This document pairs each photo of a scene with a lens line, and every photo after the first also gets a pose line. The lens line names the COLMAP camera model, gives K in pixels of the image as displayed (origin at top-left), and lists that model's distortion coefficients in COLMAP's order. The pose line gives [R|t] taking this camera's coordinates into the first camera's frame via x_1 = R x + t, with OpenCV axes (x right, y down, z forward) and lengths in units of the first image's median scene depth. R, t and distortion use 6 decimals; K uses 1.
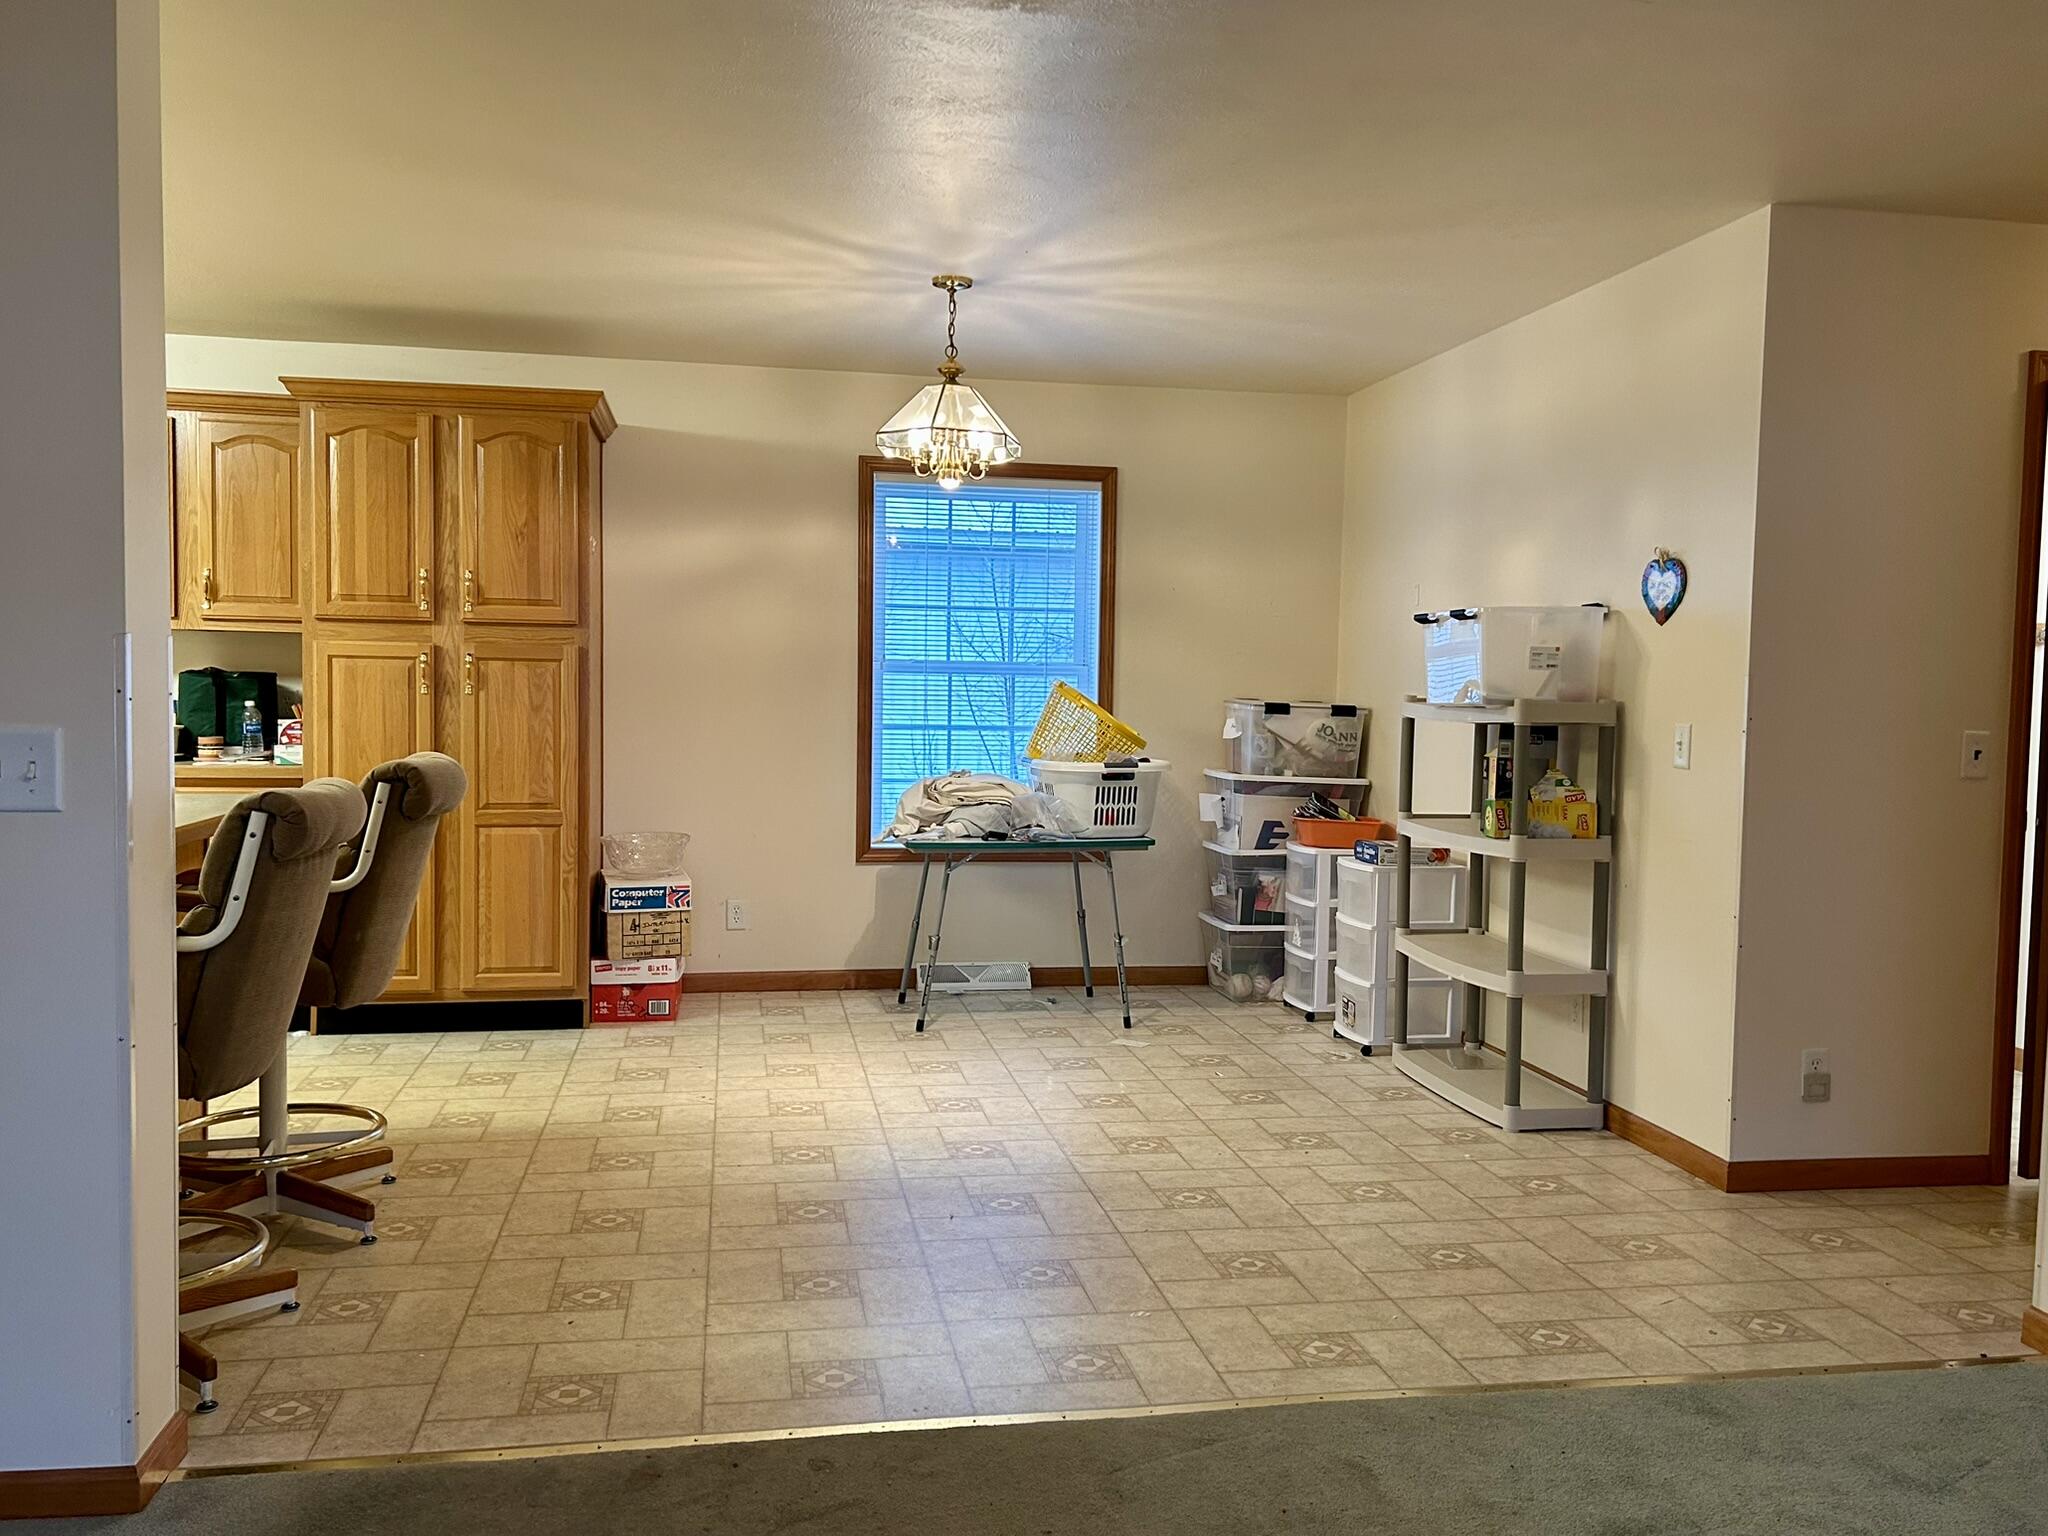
lens RADIAL K [[1535.2, 0, 1003.4], [0, 1535.2, 772.8], [0, 0, 1]] dist [0.137151, -0.214227]
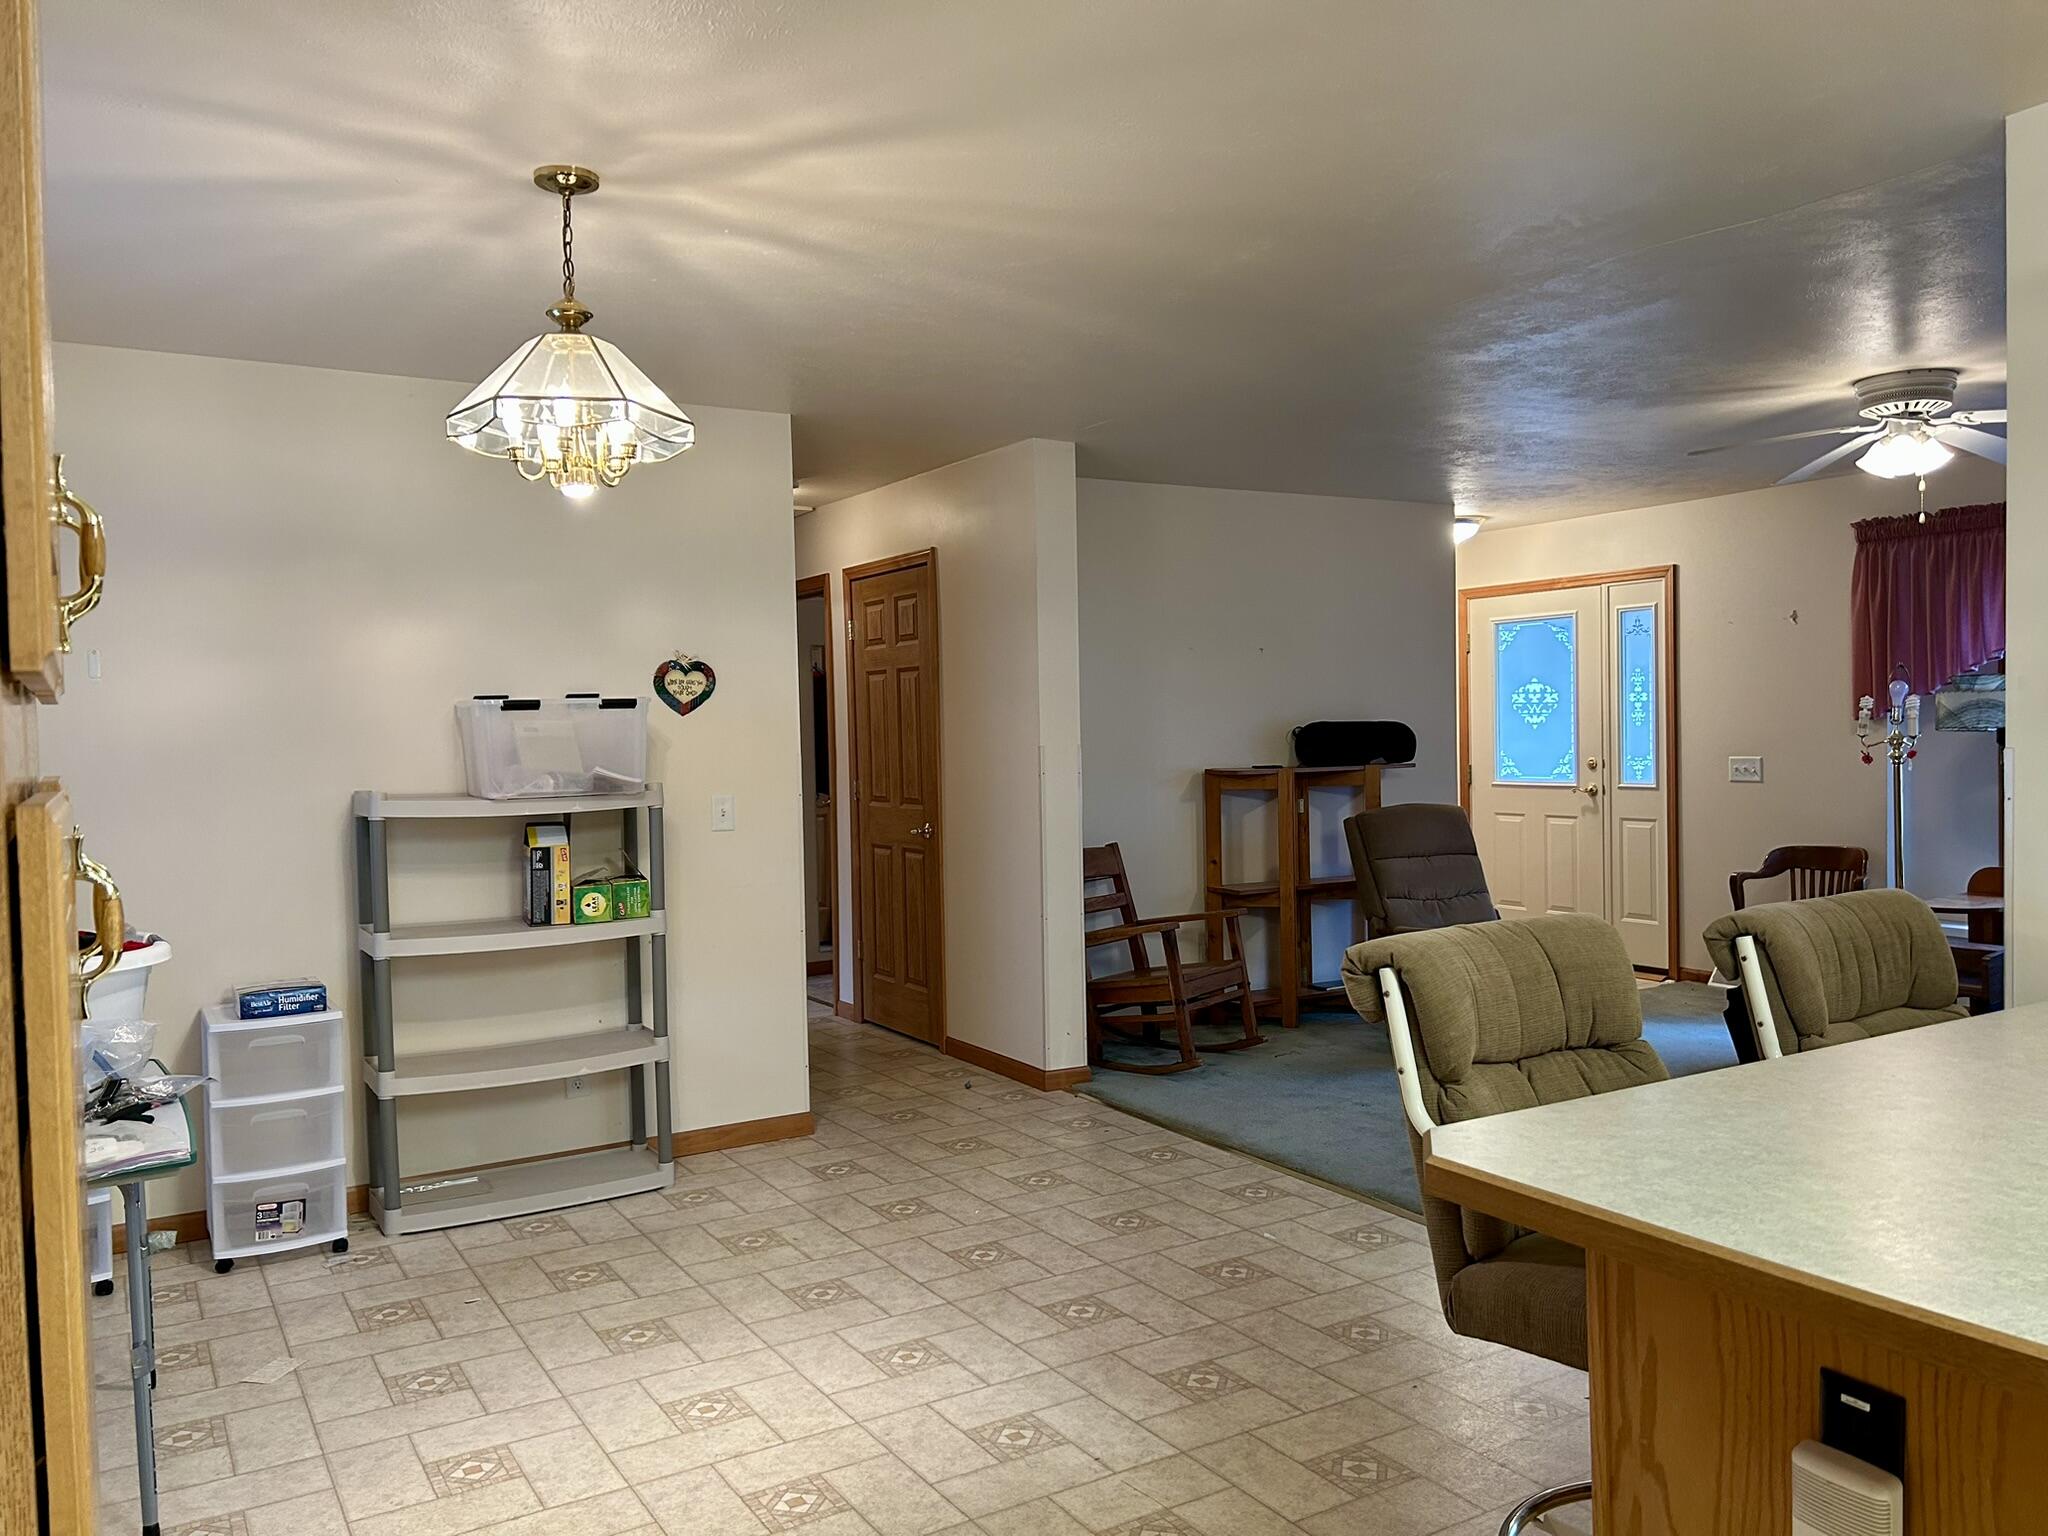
lens RADIAL K [[1535.2, 0, 1003.4], [0, 1535.2, 772.8], [0, 0, 1]] dist [0.137151, -0.214227]
pose [[-0.350525, -0.040151, 0.935692, -0.787915], [0.063485, 0.995764, 0.066511, -0.115594], [-0.934399, 0.082717, -0.346491, 1.201148]]
